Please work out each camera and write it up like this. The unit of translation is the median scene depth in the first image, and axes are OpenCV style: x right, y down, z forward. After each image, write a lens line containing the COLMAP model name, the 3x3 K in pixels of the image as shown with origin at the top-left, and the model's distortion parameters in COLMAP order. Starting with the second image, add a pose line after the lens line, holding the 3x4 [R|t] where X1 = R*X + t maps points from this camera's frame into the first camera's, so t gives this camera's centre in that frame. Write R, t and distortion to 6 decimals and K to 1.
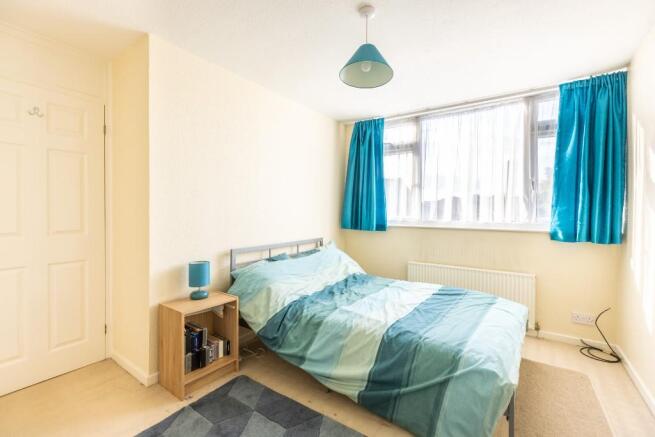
lens RADIAL K [[296.5, 0, 334.4], [0, 296.5, 206.8], [0, 0, 1]] dist [0.000604, -0.000295]
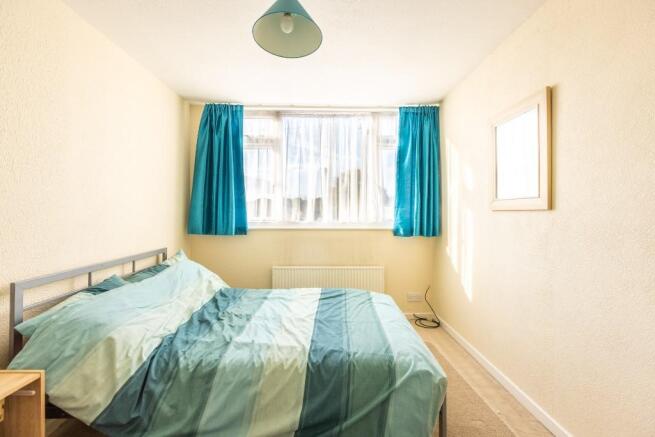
lens RADIAL K [[288.8, 0, 327.9], [0, 288.8, 209.3], [0, 0, 1]] dist [-0.001326, -0.000227]
pose [[0.815182, 0.003090, 0.579197, -0.179795], [-0.005490, 0.999982, 0.002392, 0.004871], [-0.579179, -0.005130, 0.815184, 0.235286]]
